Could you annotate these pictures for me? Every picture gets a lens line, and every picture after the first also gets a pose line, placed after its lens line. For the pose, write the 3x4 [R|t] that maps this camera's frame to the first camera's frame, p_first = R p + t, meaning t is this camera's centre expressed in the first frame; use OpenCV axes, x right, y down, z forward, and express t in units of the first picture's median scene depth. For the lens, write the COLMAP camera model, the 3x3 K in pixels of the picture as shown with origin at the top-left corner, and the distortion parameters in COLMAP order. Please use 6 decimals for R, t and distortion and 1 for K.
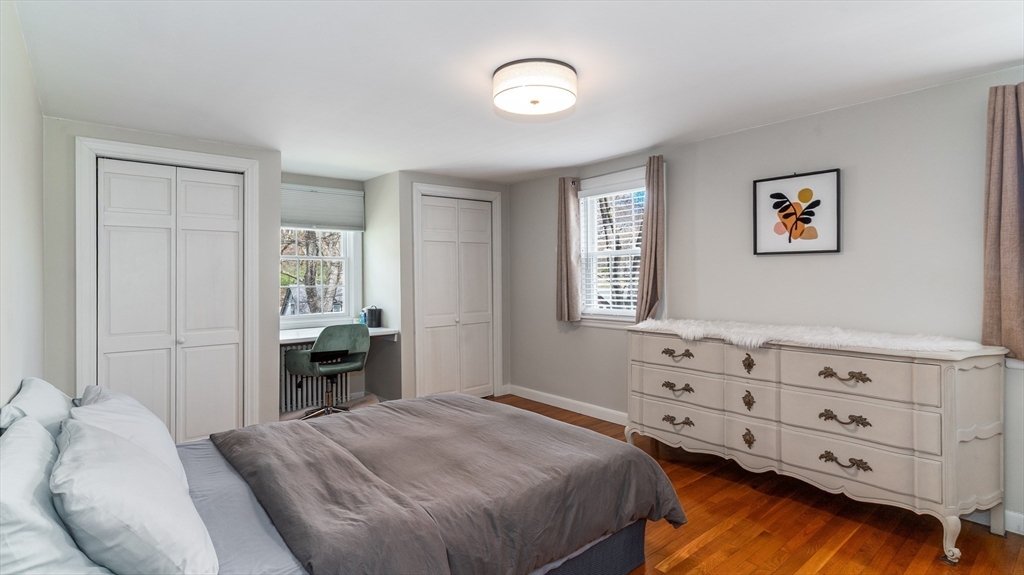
lens RADIAL K [[498.5, 0, 508.9], [0, 498.5, 283.7], [0, 0, 1]] dist [0.001412, -0.000239]
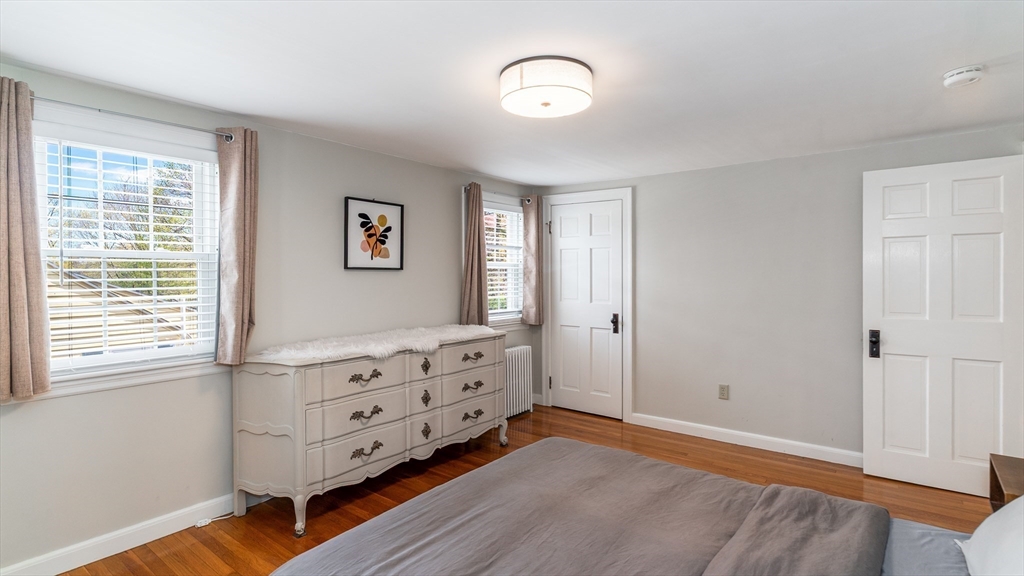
lens RADIAL K [[498.5, 0, 508.9], [0, 498.5, 284.2], [0, 0, 1]] dist [0.001412, -0.000239]
pose [[-0.207220, -0.013350, 0.978203, -0.618723], [0.017646, 0.999693, 0.017381, -0.041528], [-0.978135, 0.020863, -0.206921, 0.946980]]
